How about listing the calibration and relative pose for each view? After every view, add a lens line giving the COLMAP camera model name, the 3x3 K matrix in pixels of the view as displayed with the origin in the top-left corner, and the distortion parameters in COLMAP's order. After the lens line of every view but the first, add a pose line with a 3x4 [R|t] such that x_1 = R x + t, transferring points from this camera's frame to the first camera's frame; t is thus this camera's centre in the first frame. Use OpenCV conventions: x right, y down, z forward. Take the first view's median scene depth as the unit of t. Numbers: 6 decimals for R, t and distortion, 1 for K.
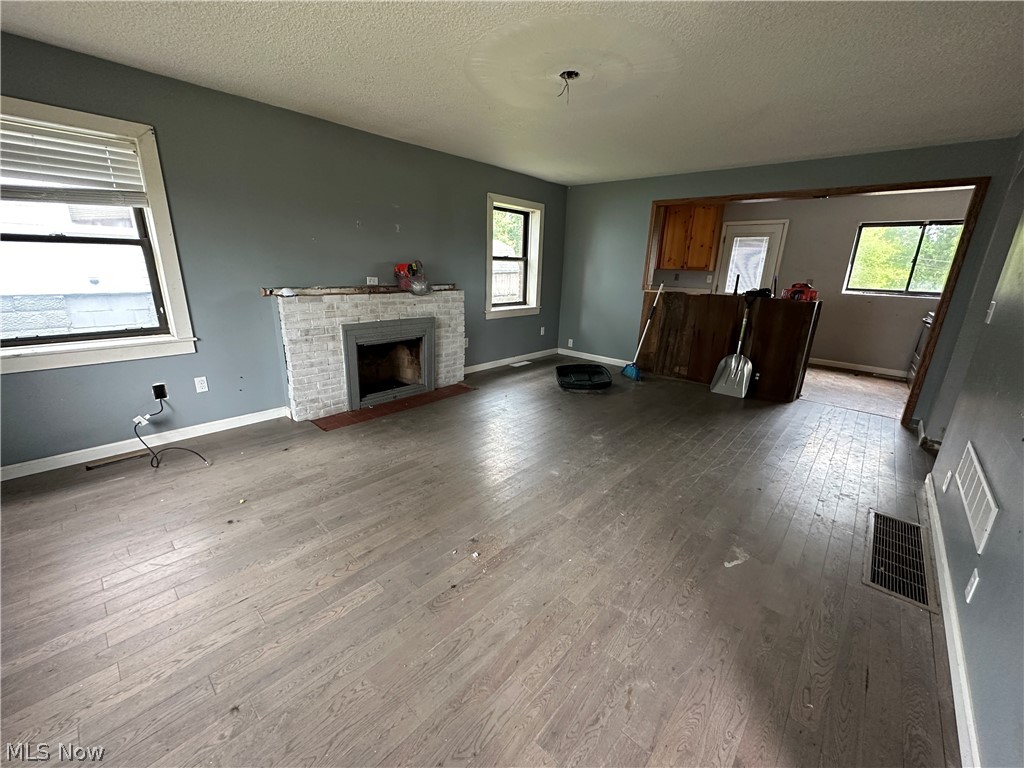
lens RADIAL K [[407.9, 0, 513.5], [0, 407.9, 384.5], [0, 0, 1]] dist [-0.003468, 0.000442]
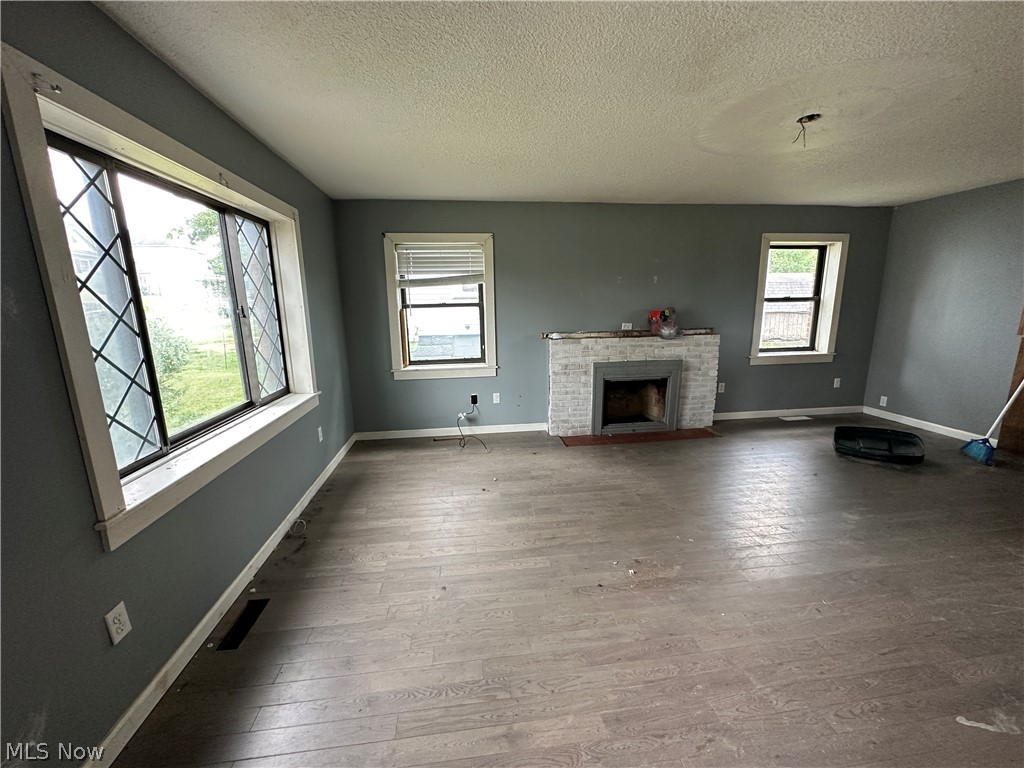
lens RADIAL K [[407.9, 0, 511.8], [0, 407.9, 384.6], [0, 0, 1]] dist [-0.003468, 0.000442]
pose [[0.755390, 0.085434, -0.649683, 0.190984], [-0.146988, 0.988291, -0.040942, 0.003283], [0.638577, 0.126423, 0.759102, -0.067196]]
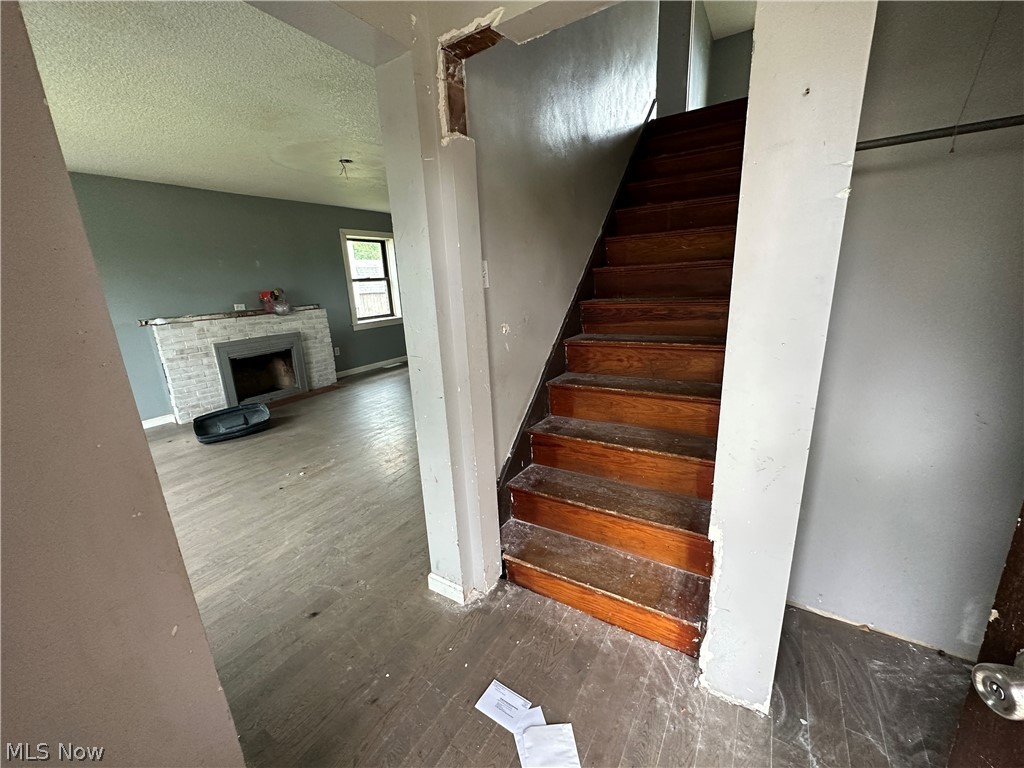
lens RADIAL K [[407.9, 0, 514.8], [0, 407.9, 383.9], [0, 0, 1]] dist [-0.003468, 0.000442]
pose [[0.980597, -0.116487, 0.157671, 0.281899], [0.121277, 0.992395, -0.021077, 0.117343], [-0.154017, 0.039790, 0.987267, -0.382565]]
